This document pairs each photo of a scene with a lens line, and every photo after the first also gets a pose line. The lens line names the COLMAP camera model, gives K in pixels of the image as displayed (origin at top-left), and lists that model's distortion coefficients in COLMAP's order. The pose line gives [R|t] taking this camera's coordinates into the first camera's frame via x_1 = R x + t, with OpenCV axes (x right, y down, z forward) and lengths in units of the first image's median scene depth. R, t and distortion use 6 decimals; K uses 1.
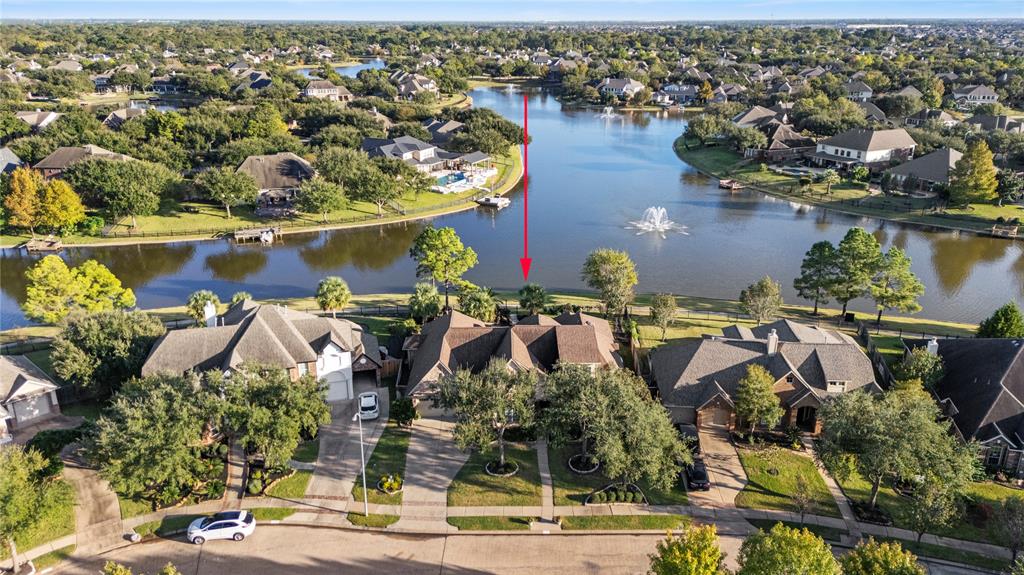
lens RADIAL K [[751.7, 0, 512.0], [0, 751.7, 287.5], [0, 0, 1]] dist [0.056327, -0.056235]
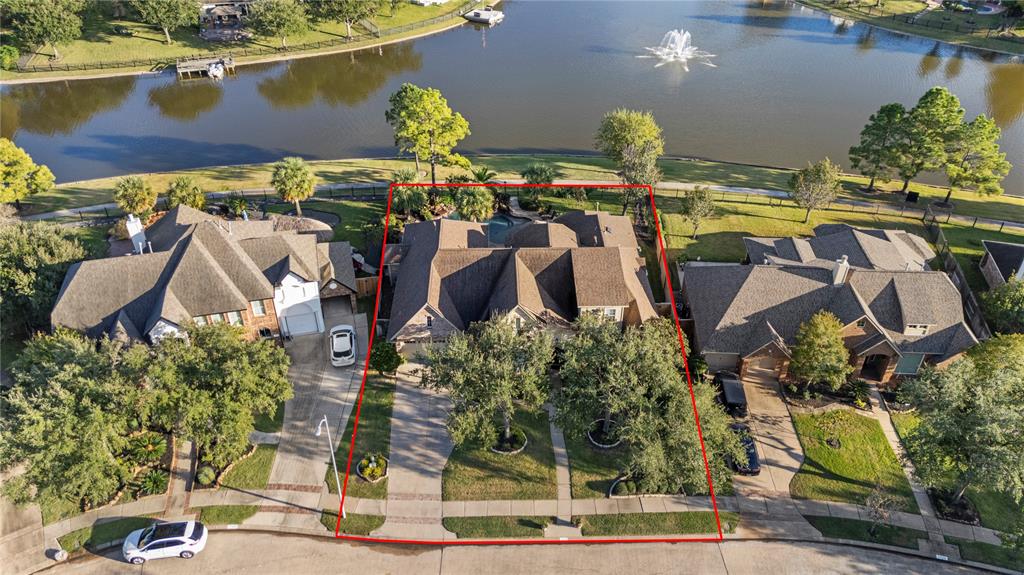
lens RADIAL K [[751.7, 0, 512.0], [0, 751.7, 287.5], [0, 0, 1]] dist [0.056327, -0.056235]
pose [[0.999876, -0.005603, 0.014731, -0.017730], [0.001286, 0.960560, 0.278069, -0.138708], [-0.015708, -0.278016, 0.960448, 0.232858]]
